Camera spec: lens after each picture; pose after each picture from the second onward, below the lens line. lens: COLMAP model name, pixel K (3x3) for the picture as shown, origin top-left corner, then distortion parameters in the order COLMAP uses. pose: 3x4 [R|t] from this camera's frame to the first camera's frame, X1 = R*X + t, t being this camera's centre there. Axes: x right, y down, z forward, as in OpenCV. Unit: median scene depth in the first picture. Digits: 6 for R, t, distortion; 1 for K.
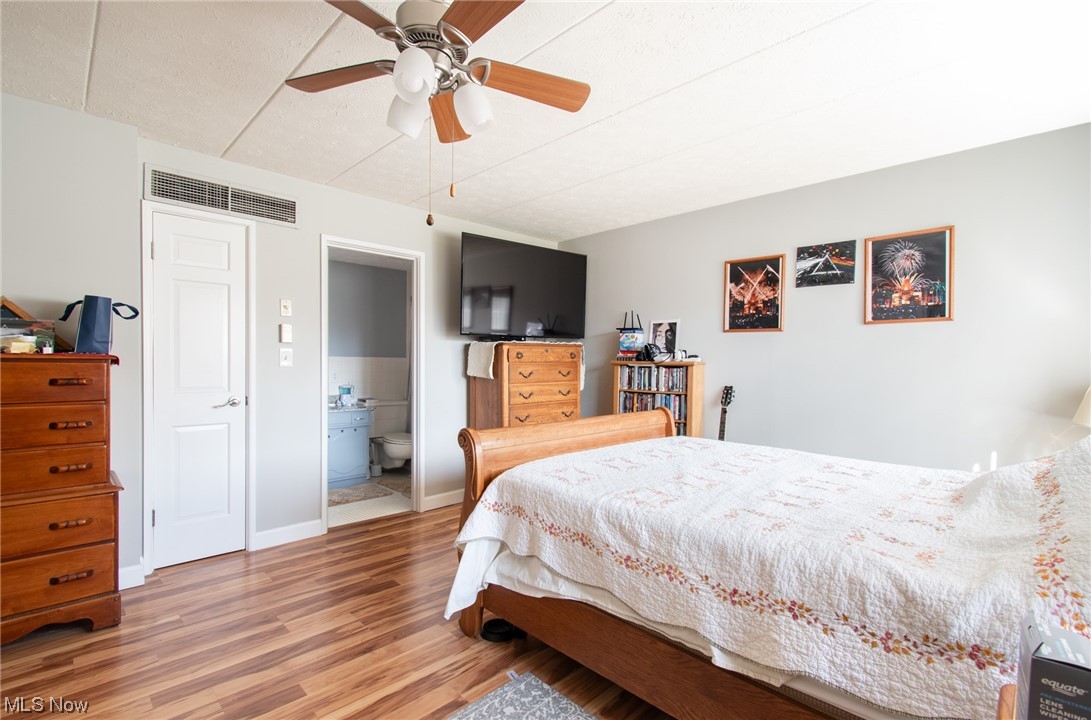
lens RADIAL K [[493.3, 0, 539.3], [0, 493.3, 363.6], [0, 0, 1]] dist [0.003229, -0.000100]
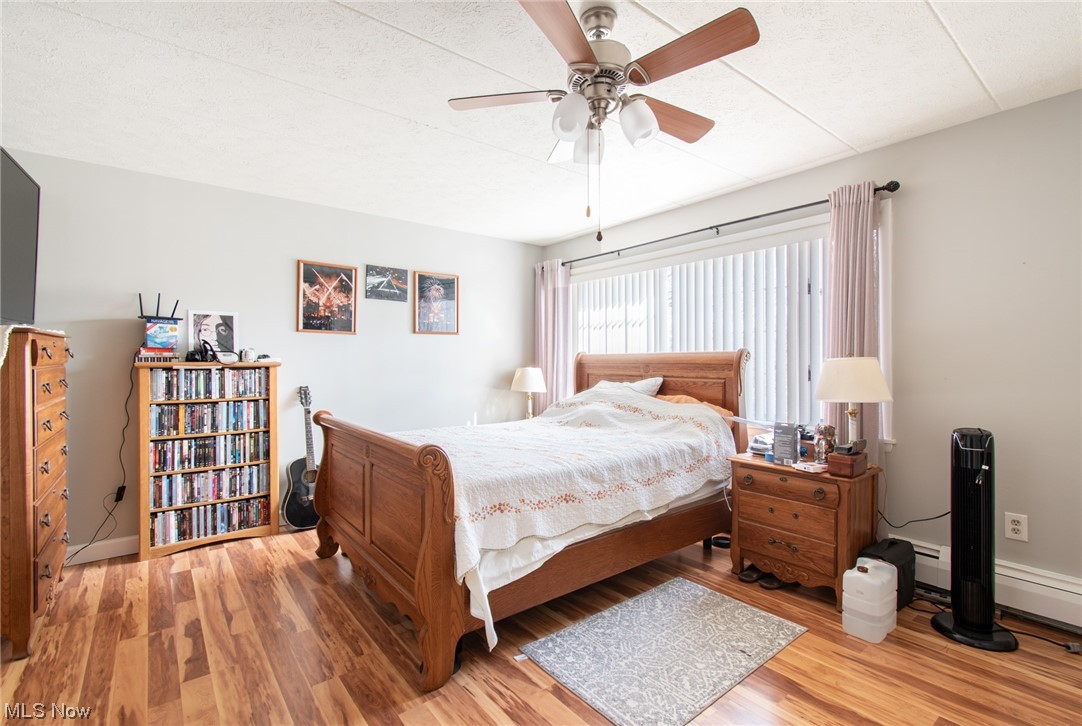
lens RADIAL K [[496.2, 0, 534.7], [0, 496.2, 361.3], [0, 0, 1]] dist [0.003927, -0.002145]
pose [[0.120699, -0.008922, 0.992649, -0.553239], [0.009515, 0.999924, 0.007831, -0.008074], [-0.992644, 0.008500, 0.120774, 0.417120]]
